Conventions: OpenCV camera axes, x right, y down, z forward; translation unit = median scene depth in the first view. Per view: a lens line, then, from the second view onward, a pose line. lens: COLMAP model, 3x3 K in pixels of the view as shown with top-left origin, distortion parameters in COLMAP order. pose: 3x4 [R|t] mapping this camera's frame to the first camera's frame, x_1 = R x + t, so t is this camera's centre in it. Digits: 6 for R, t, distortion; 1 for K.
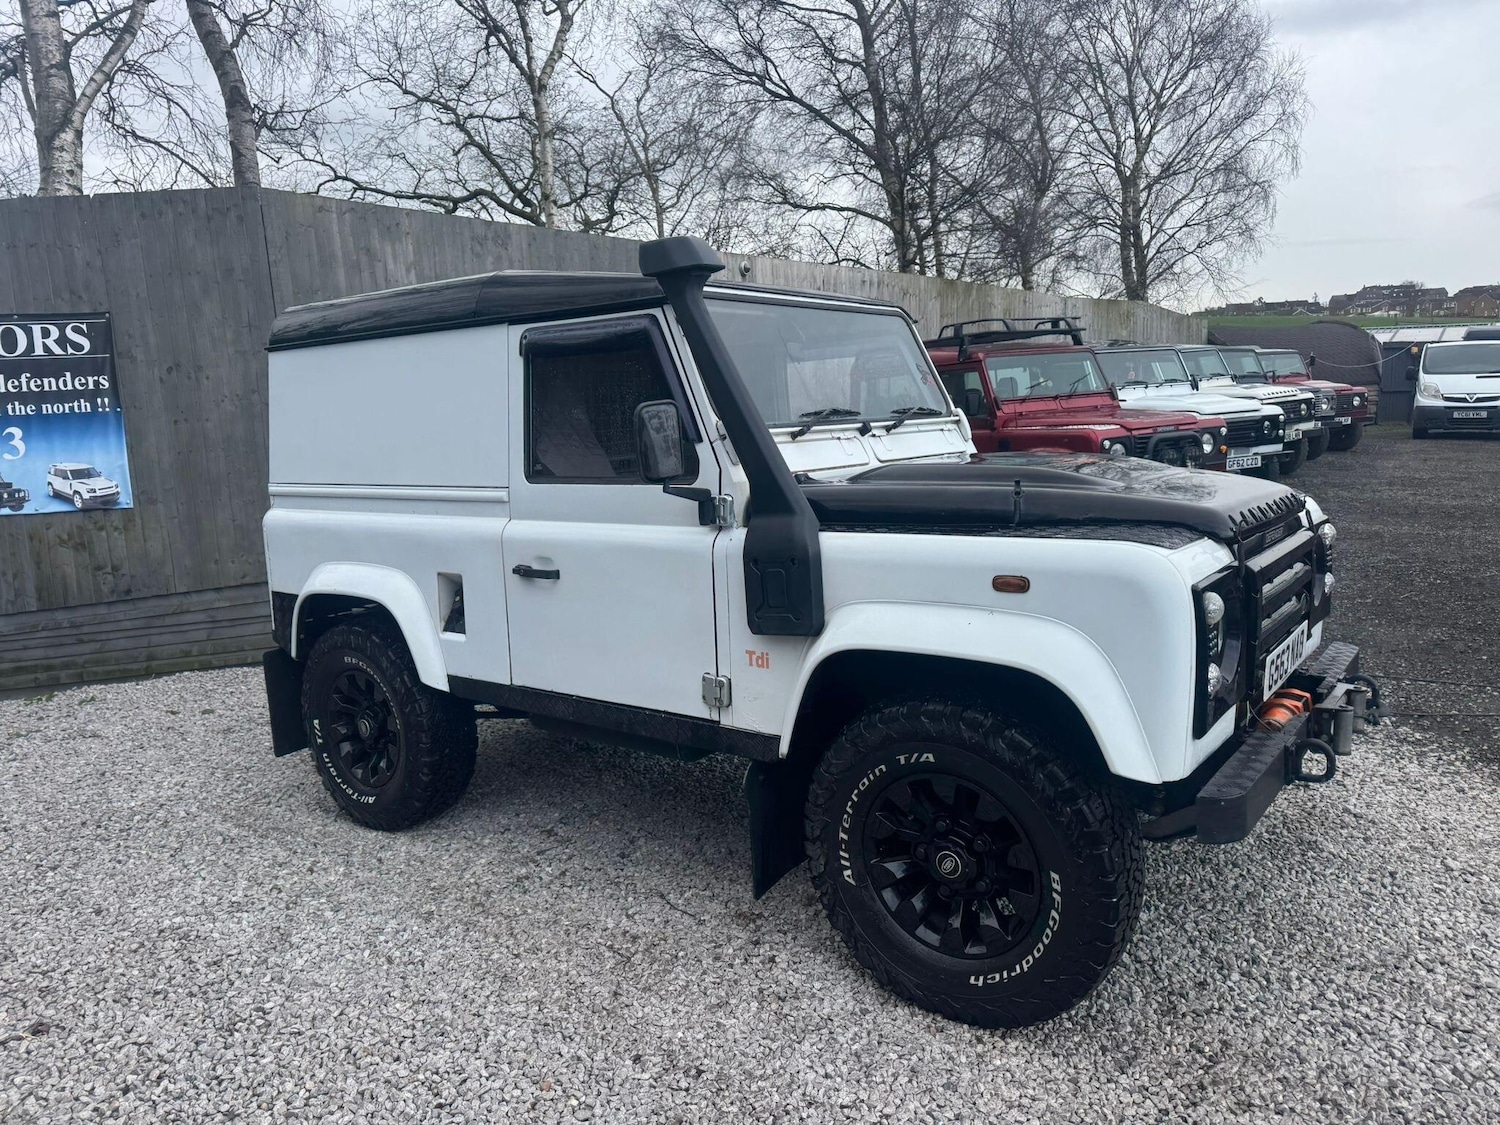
lens RADIAL K [[1063.0, 0, 736.6], [0, 1063.0, 553.4], [0, 0, 1]] dist [0.007242, -0.006159]
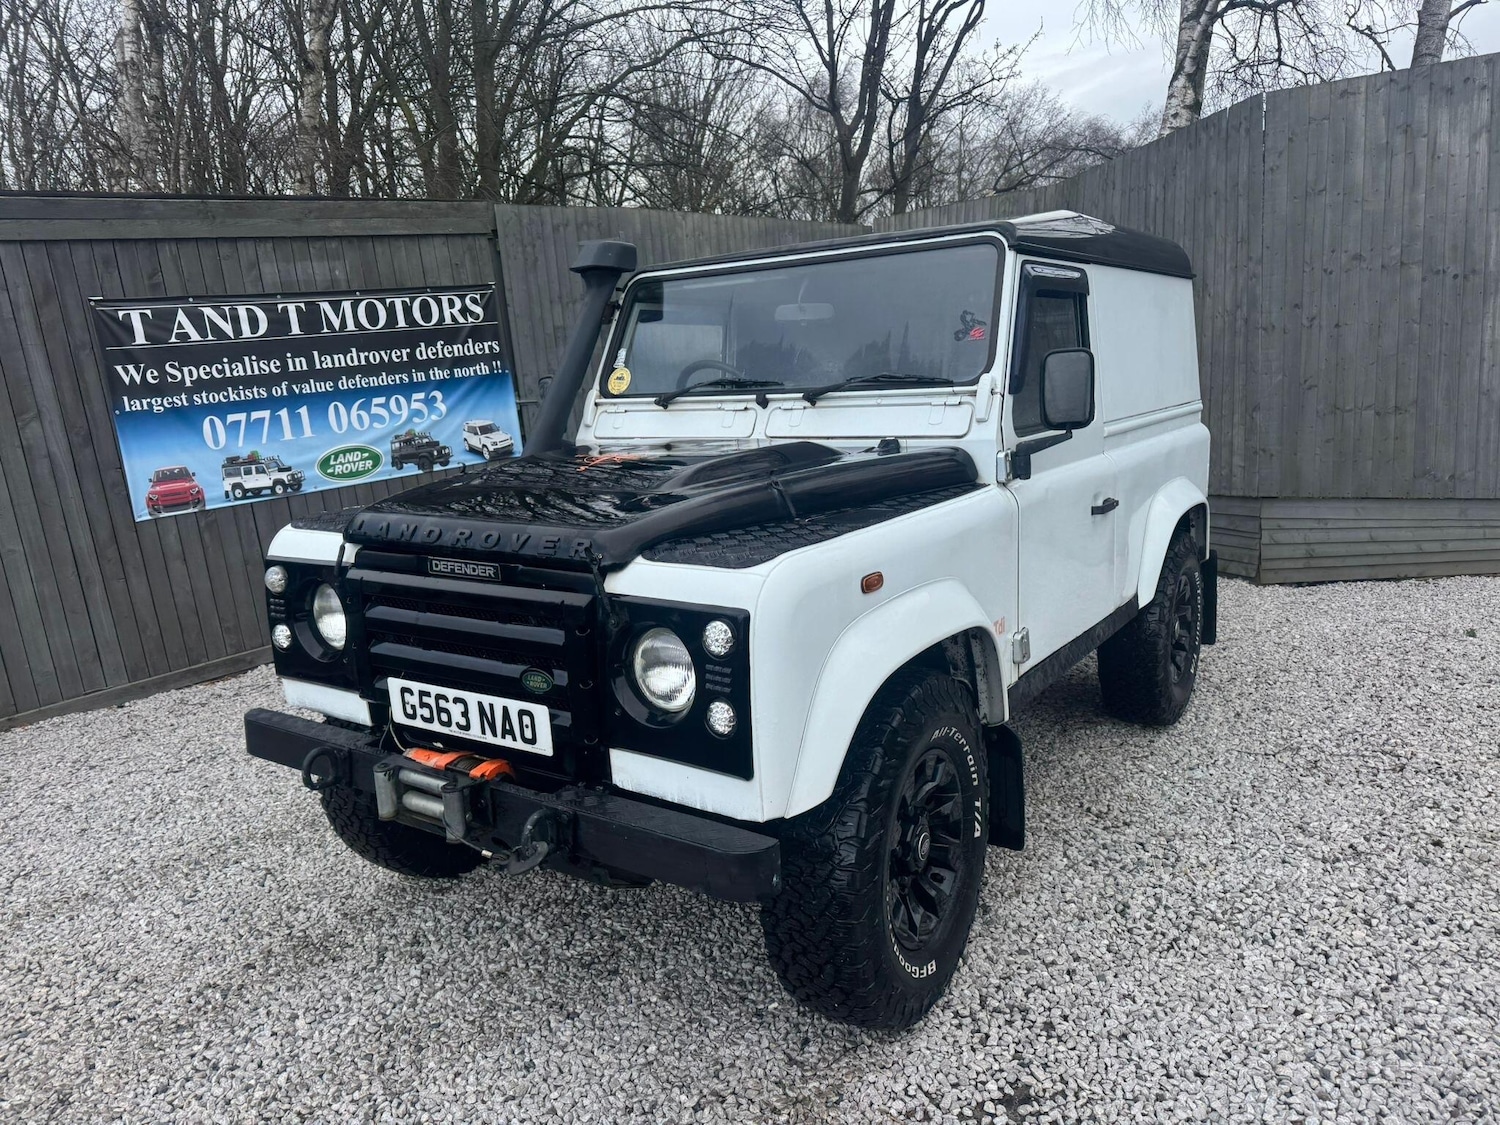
lens RADIAL K [[1063.3, 0, 745.7], [0, 1063.3, 555.5], [0, 0, 1]] dist [0.014127, -0.014710]
pose [[0.869745, -0.114235, 0.480098, -1.354596], [0.056693, 0.989528, 0.132745, -0.109962], [-0.490235, -0.088236, 0.867113, -0.191823]]
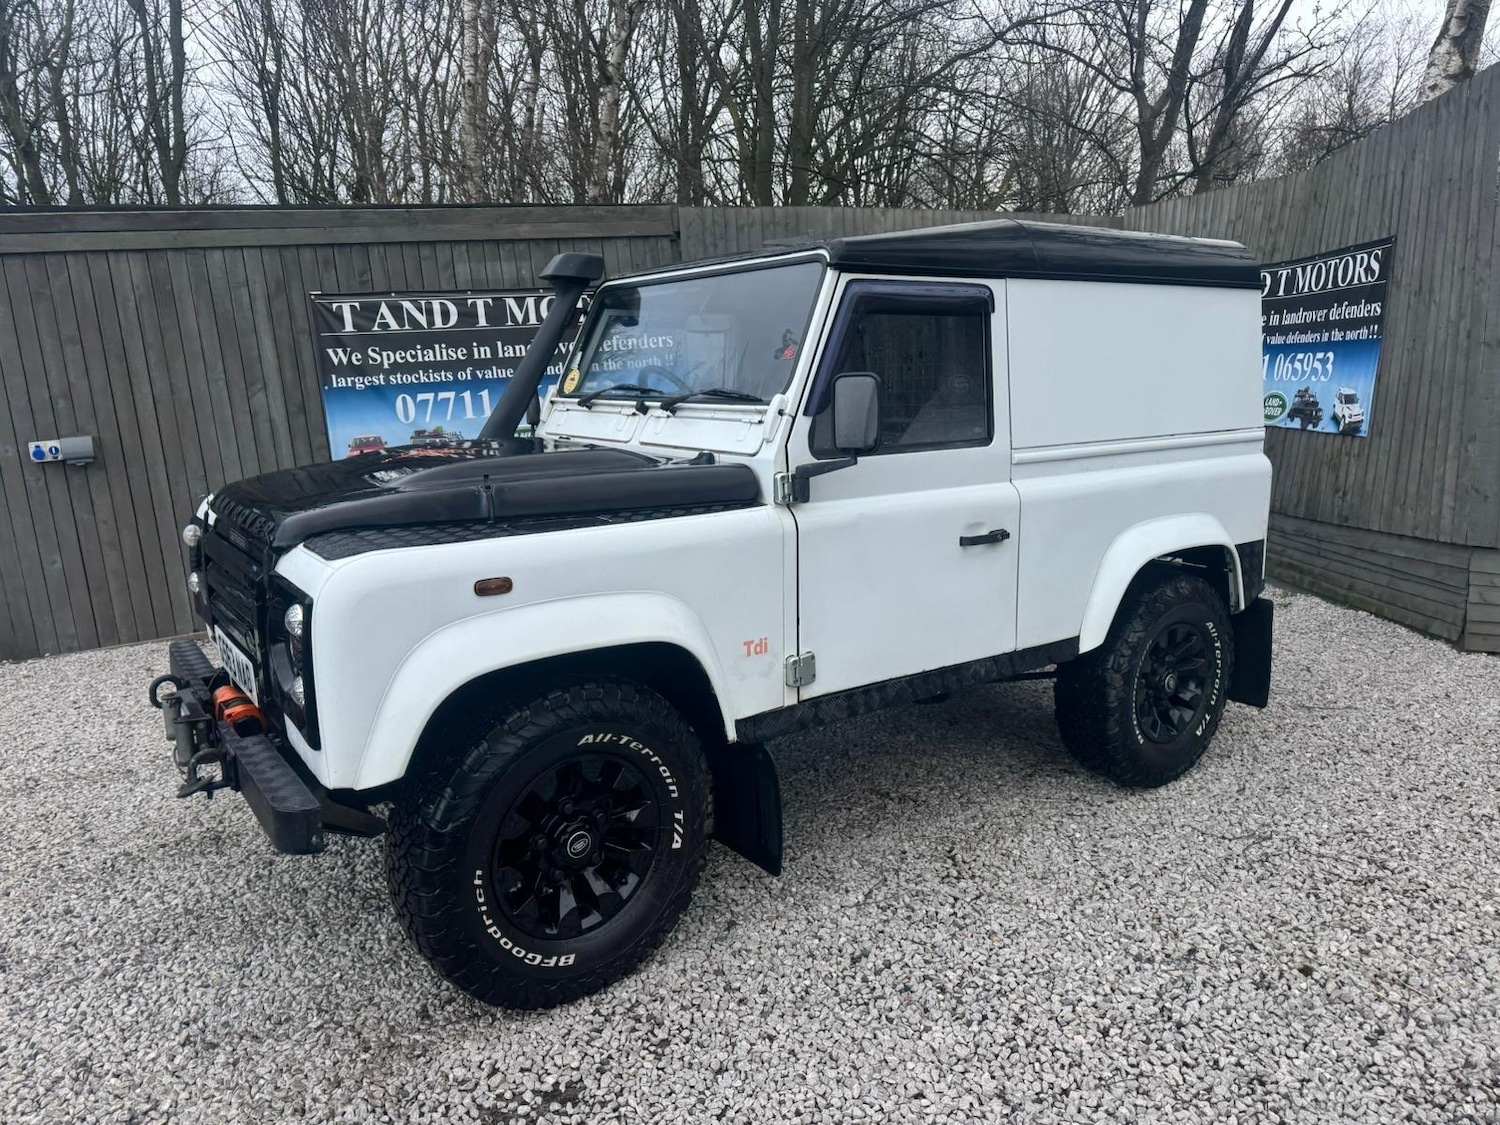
lens RADIAL K [[1047.8, 0, 746.7], [0, 1047.8, 563.1], [0, 0, 1]] dist [0.059623, -0.067867]
pose [[0.986830, -0.029646, 0.159020, -1.026781], [0.007013, 0.989979, 0.141040, -0.113332], [-0.161608, -0.138067, 0.977149, -0.322679]]
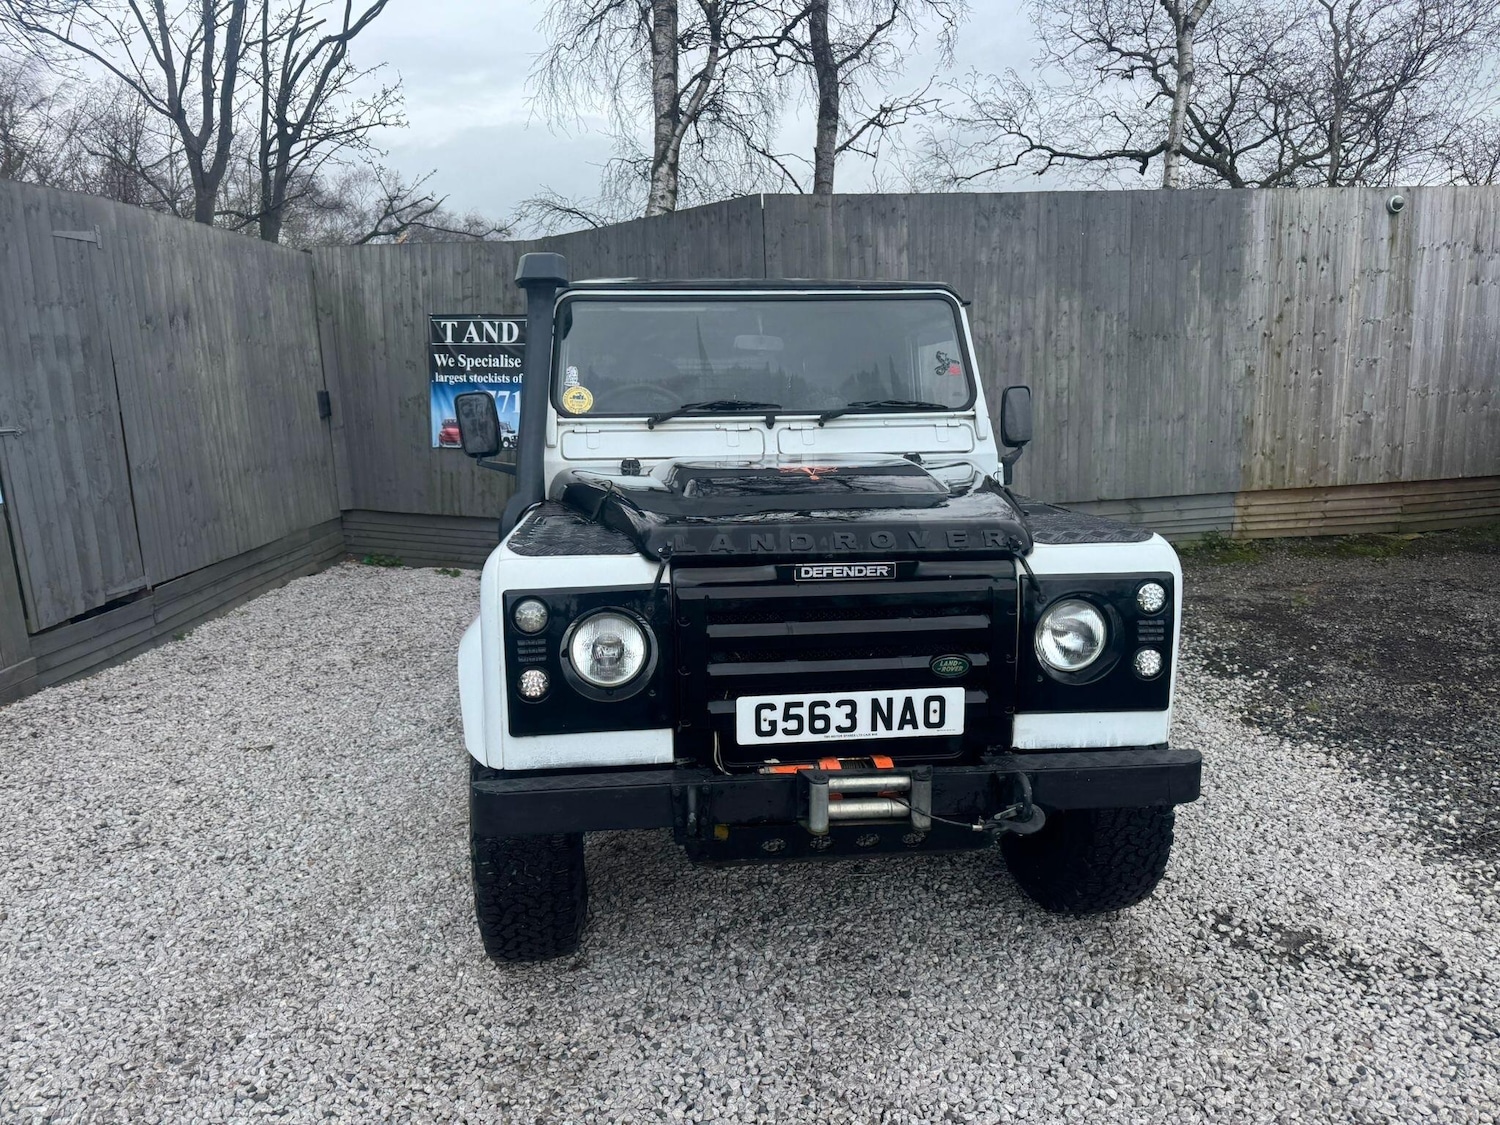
lens RADIAL K [[1058.9, 0, 746.5], [0, 1058.9, 559.7], [0, 0, 1]] dist [0.050774, -0.061310]
pose [[0.689741, 0.141432, -0.710109, 0.673451], [-0.108568, 0.989851, 0.091694, -0.061056], [0.715871, 0.013850, 0.698095, 0.220251]]
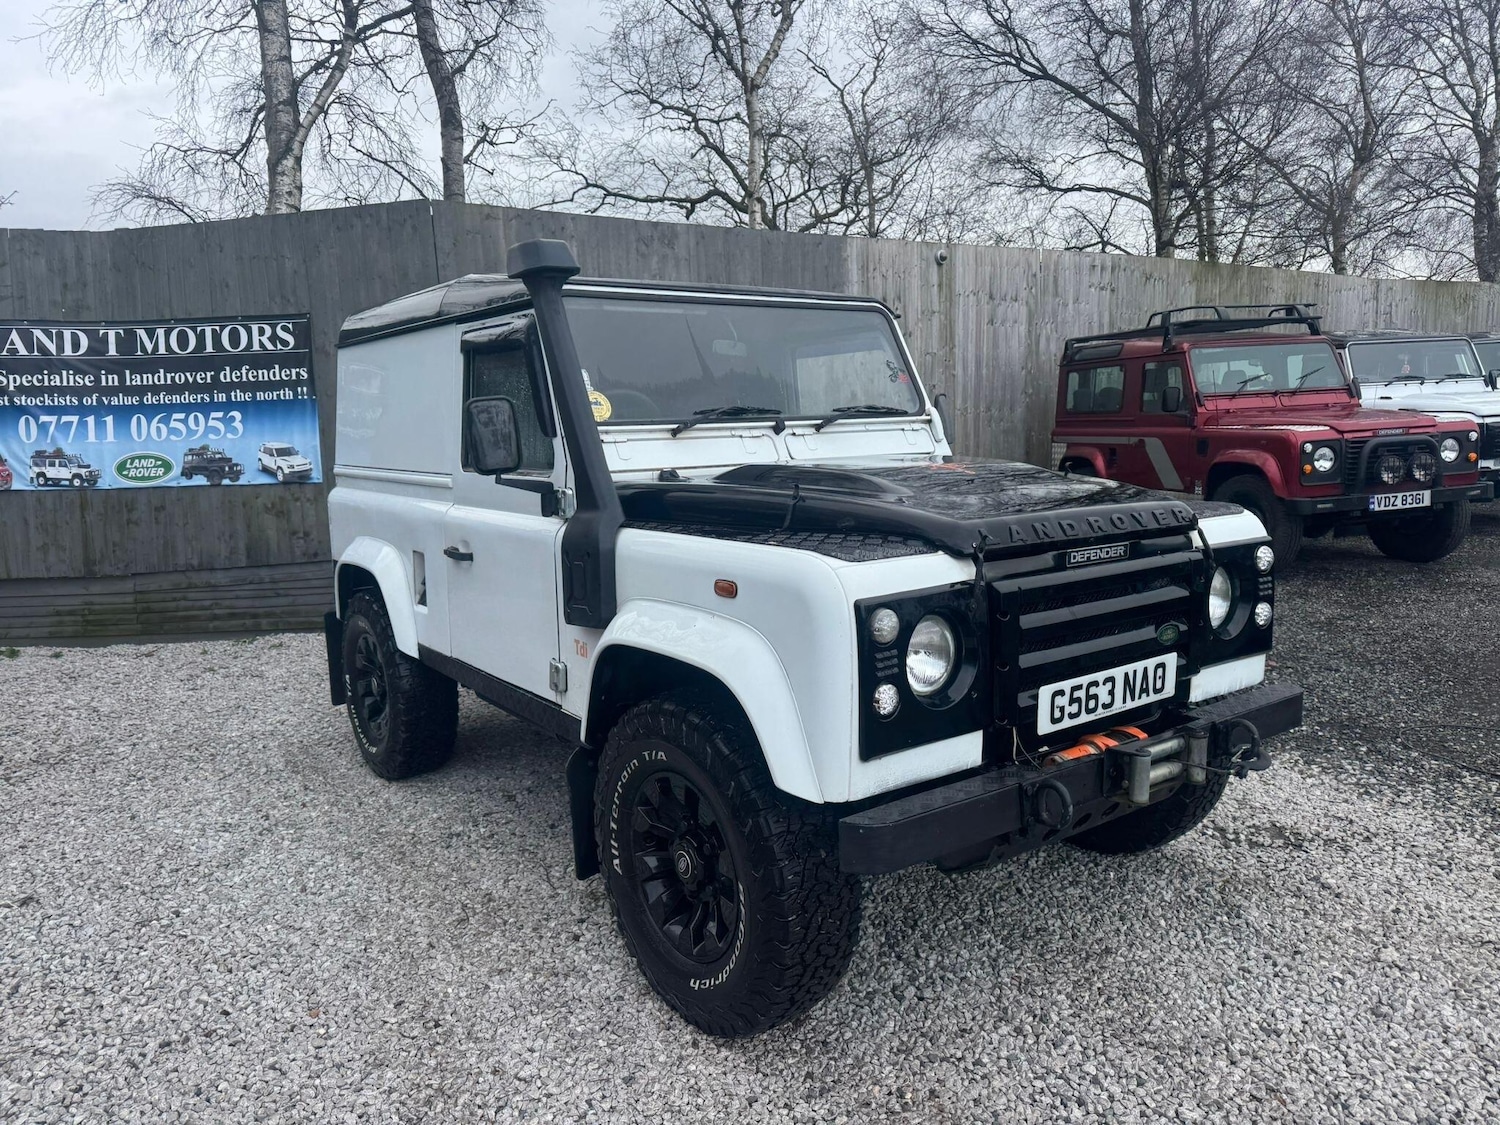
lens RADIAL K [[1065.0, 0, 750.9], [0, 1065.0, 549.6], [0, 0, 1]] dist [0.005127, -0.004917]
pose [[0.958497, 0.051362, -0.280437, 0.303701], [-0.049891, 0.998678, 0.012386, -0.011333], [0.280703, 0.002120, 0.959792, 0.031696]]
